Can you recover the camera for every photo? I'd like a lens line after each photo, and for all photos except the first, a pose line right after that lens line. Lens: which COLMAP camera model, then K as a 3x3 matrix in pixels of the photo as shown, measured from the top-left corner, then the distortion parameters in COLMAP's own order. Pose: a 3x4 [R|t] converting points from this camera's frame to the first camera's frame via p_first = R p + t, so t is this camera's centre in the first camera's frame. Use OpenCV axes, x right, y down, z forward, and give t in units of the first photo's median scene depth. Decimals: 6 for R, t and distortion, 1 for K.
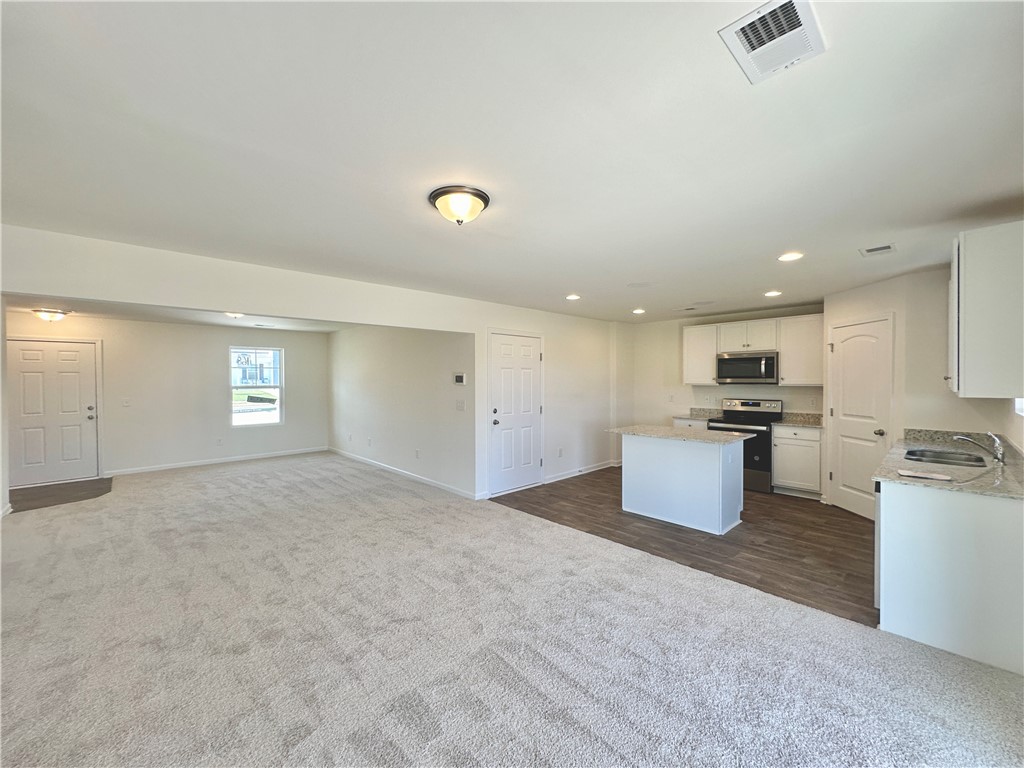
lens RADIAL K [[407.3, 0, 517.3], [0, 407.3, 387.1], [0, 0, 1]] dist [-0.008240, 0.000769]
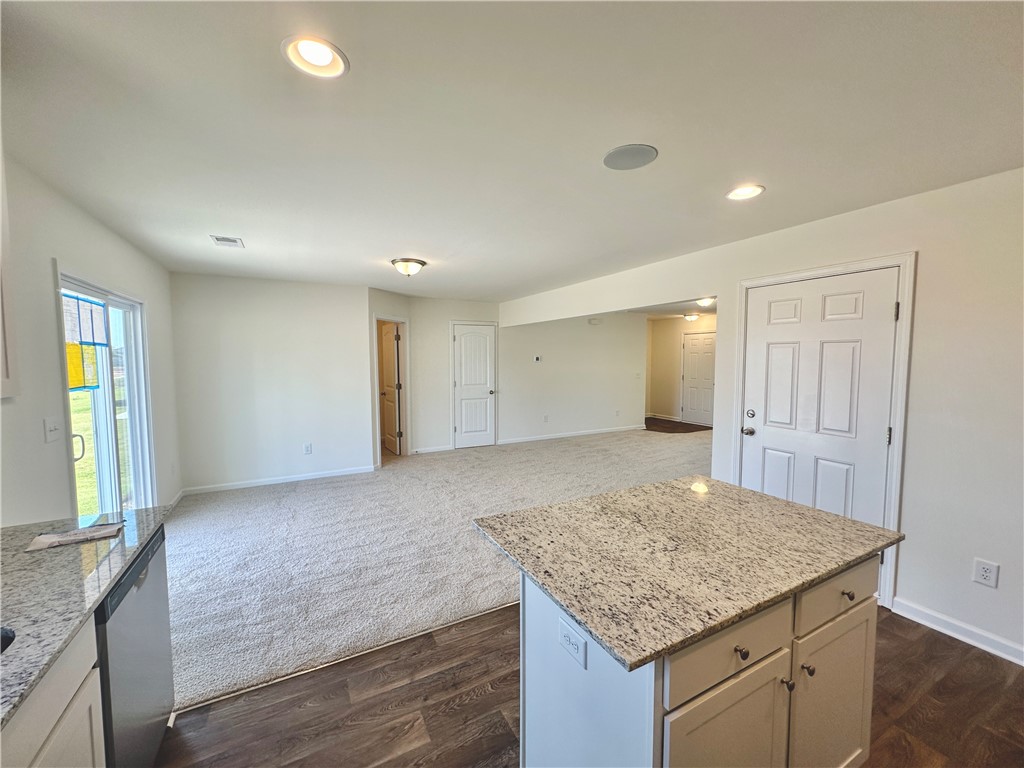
lens RADIAL K [[407.3, 0, 501.1], [0, 407.3, 381.8], [0, 0, 1]] dist [-0.008240, 0.000769]
pose [[-0.297643, 0.060257, -0.952774, 0.694818], [-0.015359, 0.997575, 0.067889, -0.028982], [0.954554, 0.034841, -0.295996, 0.885450]]
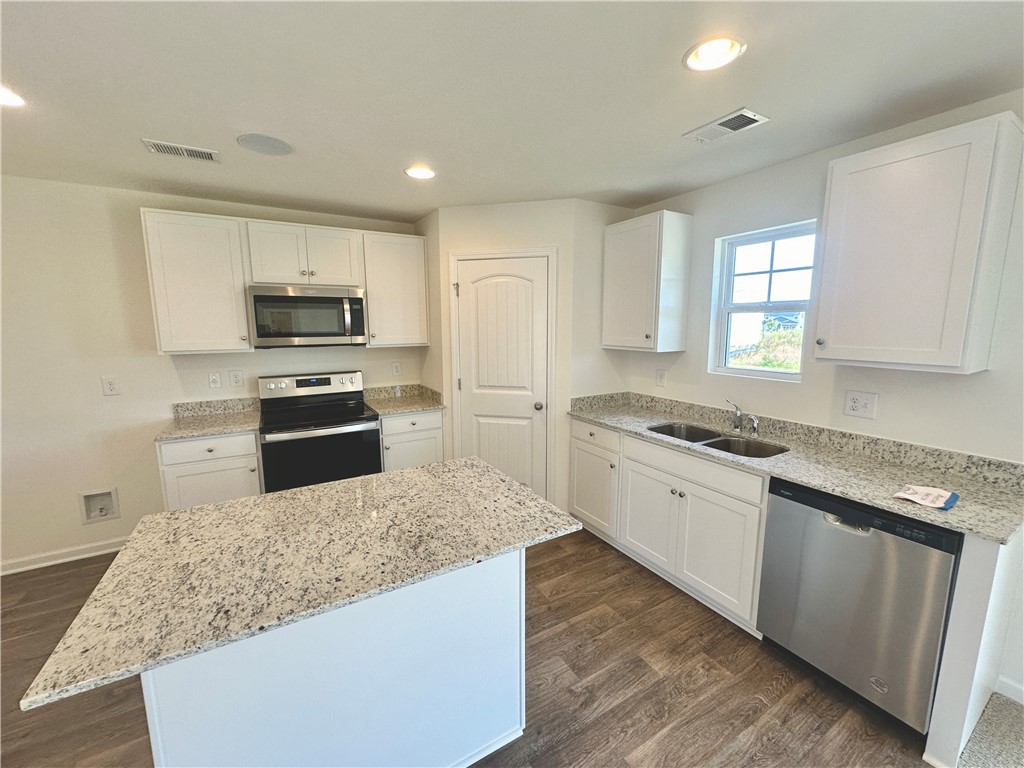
lens RADIAL K [[407.3, 0, 512.5], [0, 407.3, 382.3], [0, 0, 1]] dist [-0.008240, 0.000769]
pose [[0.231077, -0.136525, 0.963309, 0.122906], [0.022372, 0.990590, 0.135025, -0.033830], [-0.972678, -0.009650, 0.231957, 0.751771]]
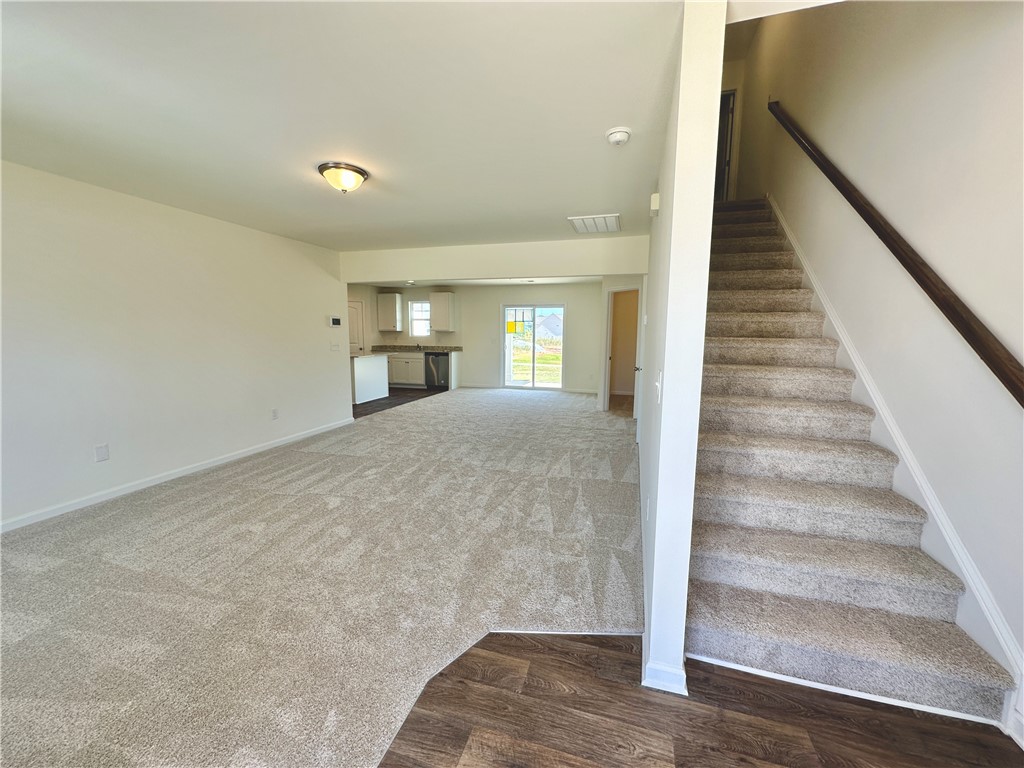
lens RADIAL K [[407.3, 0, 508.1], [0, 407.3, 379.0], [0, 0, 1]] dist [-0.008240, 0.000769]
pose [[-0.484033, -0.104121, 0.868833, -1.448666], [0.010362, 0.992144, 0.124671, -0.003092], [-0.874988, 0.069348, -0.479152, 1.220787]]
